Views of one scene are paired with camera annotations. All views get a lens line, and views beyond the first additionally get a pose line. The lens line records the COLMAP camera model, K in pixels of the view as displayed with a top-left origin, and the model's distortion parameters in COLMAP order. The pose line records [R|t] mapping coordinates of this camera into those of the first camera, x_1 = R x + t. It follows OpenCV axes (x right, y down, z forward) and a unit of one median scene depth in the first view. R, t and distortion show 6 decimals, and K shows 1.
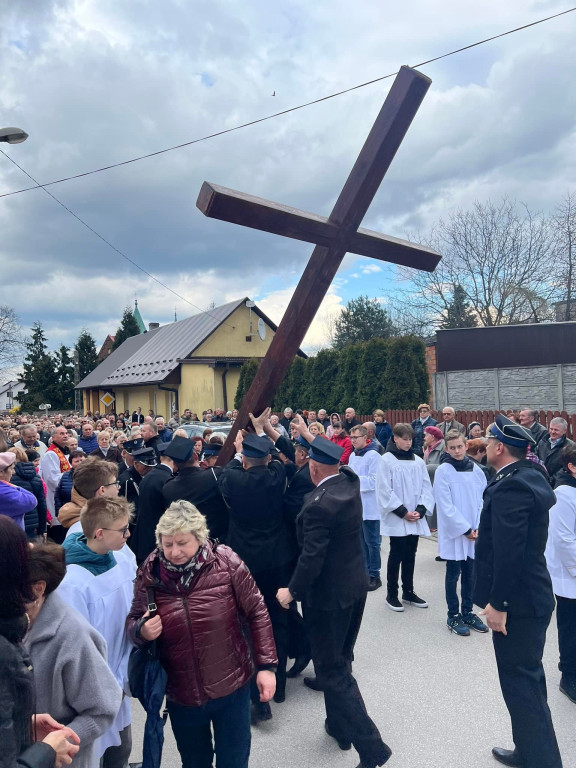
lens RADIAL K [[597.3, 0, 290.5], [0, 597.3, 393.8], [0, 0, 1]] dist [0.002576, 0.065798]
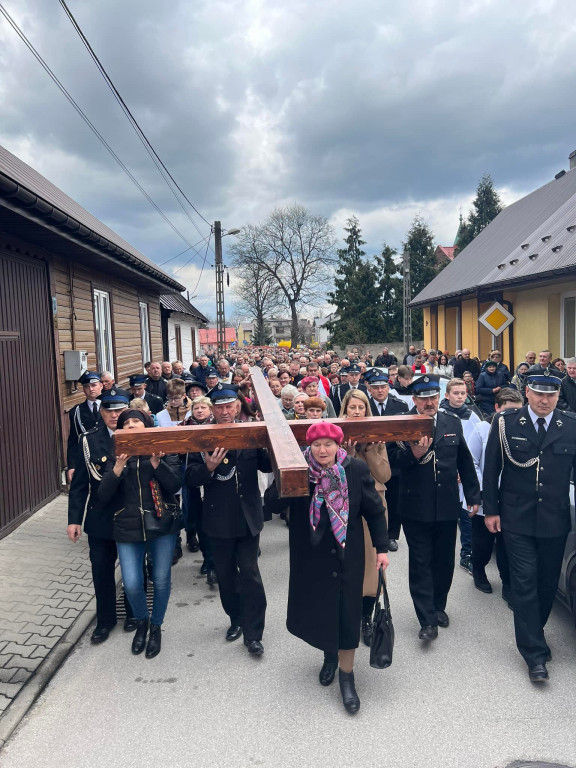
lens RADIAL K [[597.3, 0, 290.5], [0, 597.3, 393.8], [0, 0, 1]] dist [0.002576, 0.065798]
pose [[0.872538, 0.044942, -0.486475, -0.137884], [0.010025, 0.993903, 0.109801, 0.009271], [0.488444, -0.100683, 0.866767, 0.342431]]
